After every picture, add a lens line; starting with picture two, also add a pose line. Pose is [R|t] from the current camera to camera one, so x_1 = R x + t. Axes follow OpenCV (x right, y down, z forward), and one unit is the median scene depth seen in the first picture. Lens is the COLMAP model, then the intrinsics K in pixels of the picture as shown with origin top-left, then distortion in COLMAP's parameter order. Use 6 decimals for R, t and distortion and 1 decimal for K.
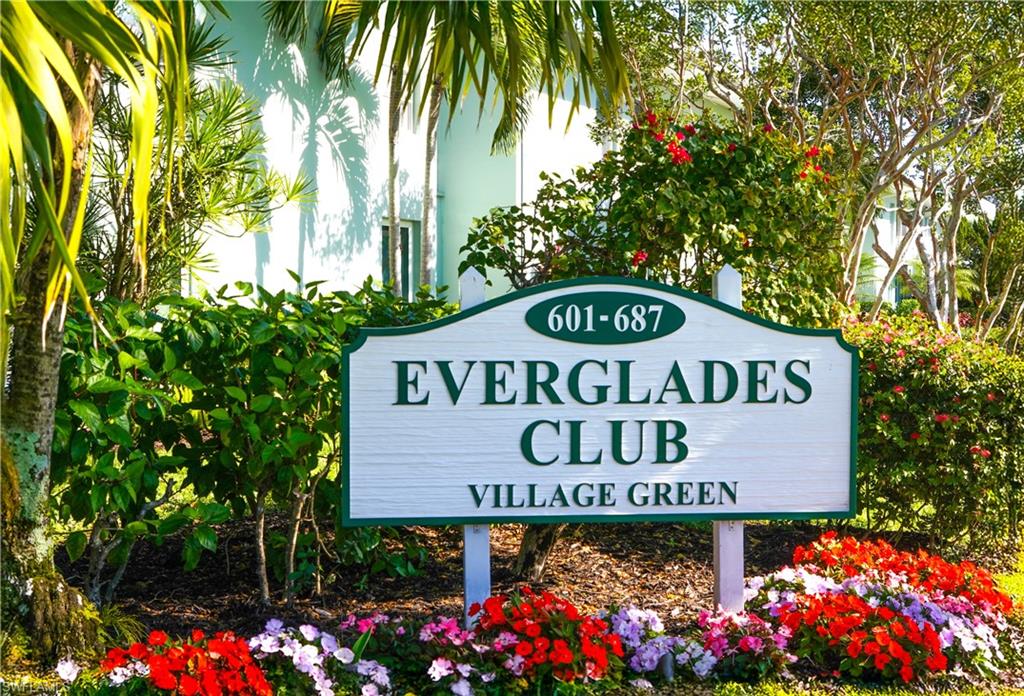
lens RADIAL K [[1425.4, 0, 511.9], [0, 1425.4, 348.1], [0, 0, 1]] dist [-0.029659, 0.000000]
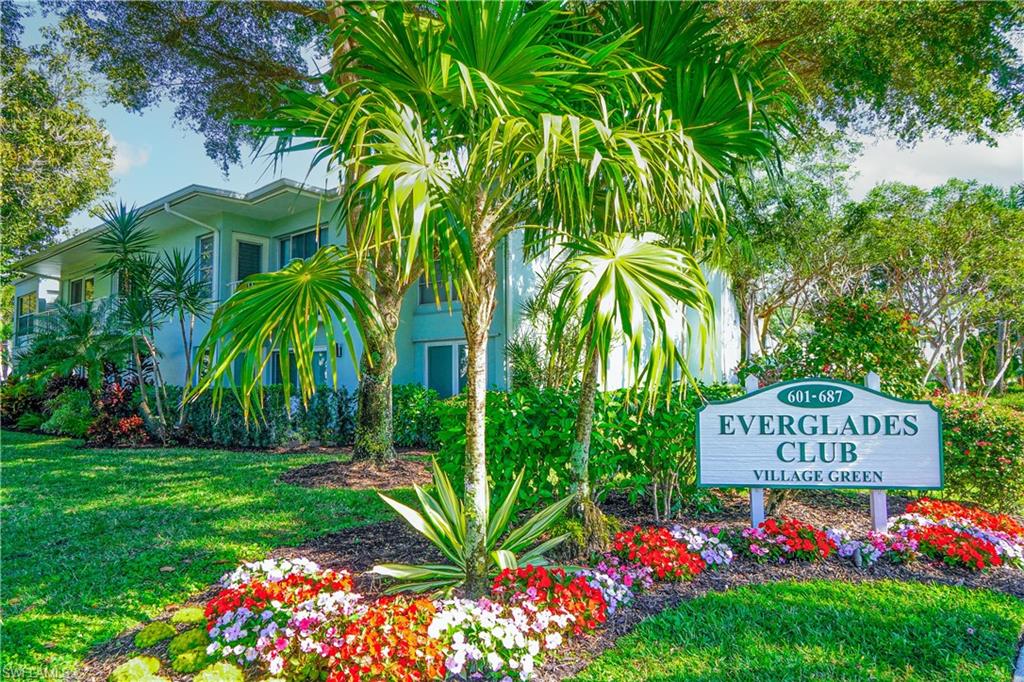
lens RADIAL K [[701.0, 0, 512.5], [0, 701.0, 342.6], [0, 0, 1]] dist [-0.004567, 0.003908]
pose [[0.966538, -0.025453, -0.255257, -0.109590], [0.001368, 0.995563, -0.094093, -0.002102], [0.256519, 0.090595, 0.962284, -0.190772]]
